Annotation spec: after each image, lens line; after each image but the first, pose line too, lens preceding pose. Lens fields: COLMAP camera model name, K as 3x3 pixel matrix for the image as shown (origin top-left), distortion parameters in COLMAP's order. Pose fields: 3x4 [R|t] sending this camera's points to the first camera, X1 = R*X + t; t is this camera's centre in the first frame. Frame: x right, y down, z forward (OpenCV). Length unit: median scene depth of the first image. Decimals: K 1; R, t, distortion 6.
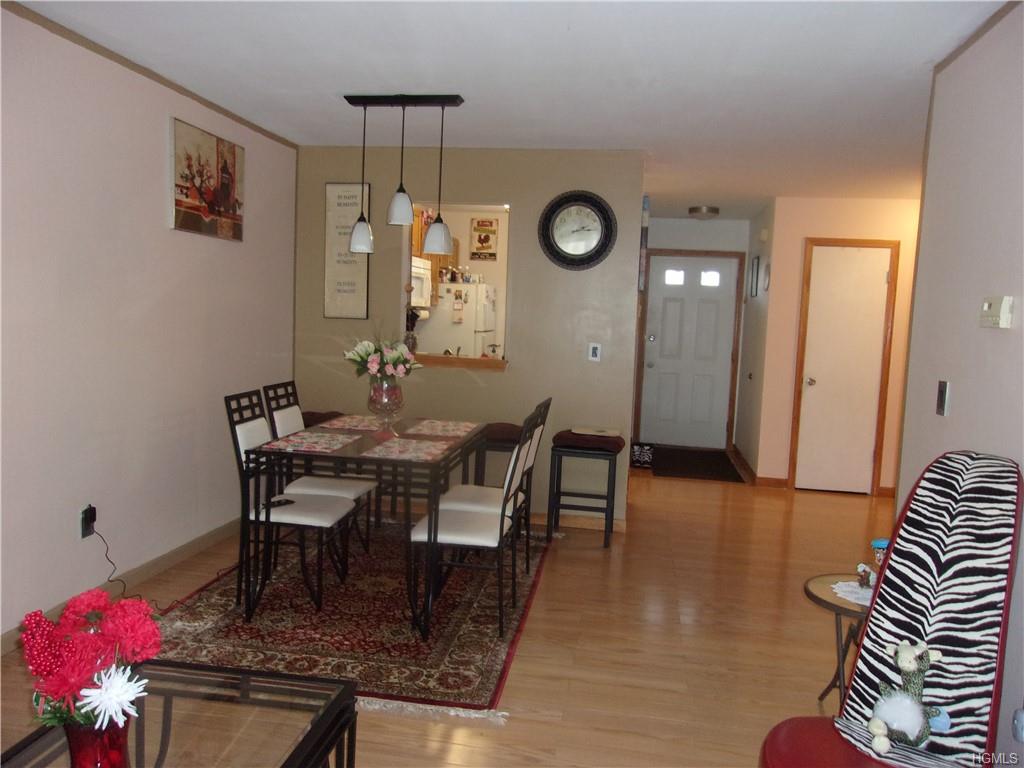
lens RADIAL K [[794.9, 0, 514.8], [0, 794.9, 385.5], [0, 0, 1]] dist [-0.030148, 0.048535]
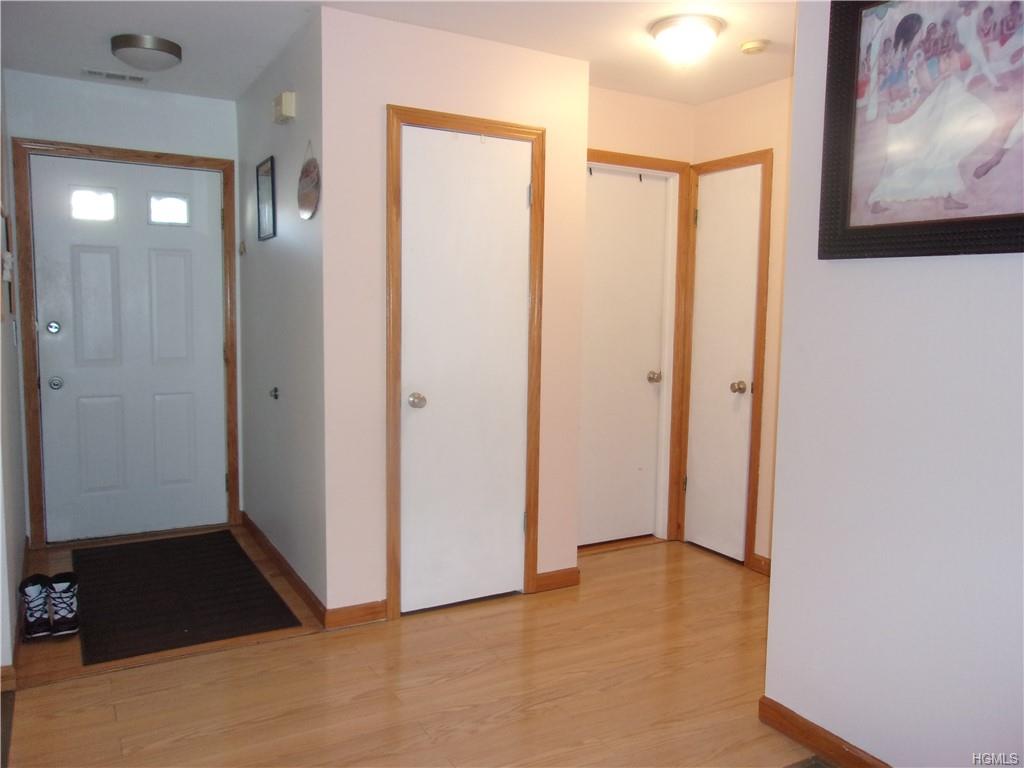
lens RADIAL K [[794.9, 0, 509.9], [0, 794.9, 383.0], [0, 0, 1]] dist [-0.030148, 0.048535]
pose [[0.779451, -0.087836, 0.620275, 0.101140], [0.074647, 0.996090, 0.047251, -0.032093], [-0.622000, 0.009472, 0.782960, 0.522850]]
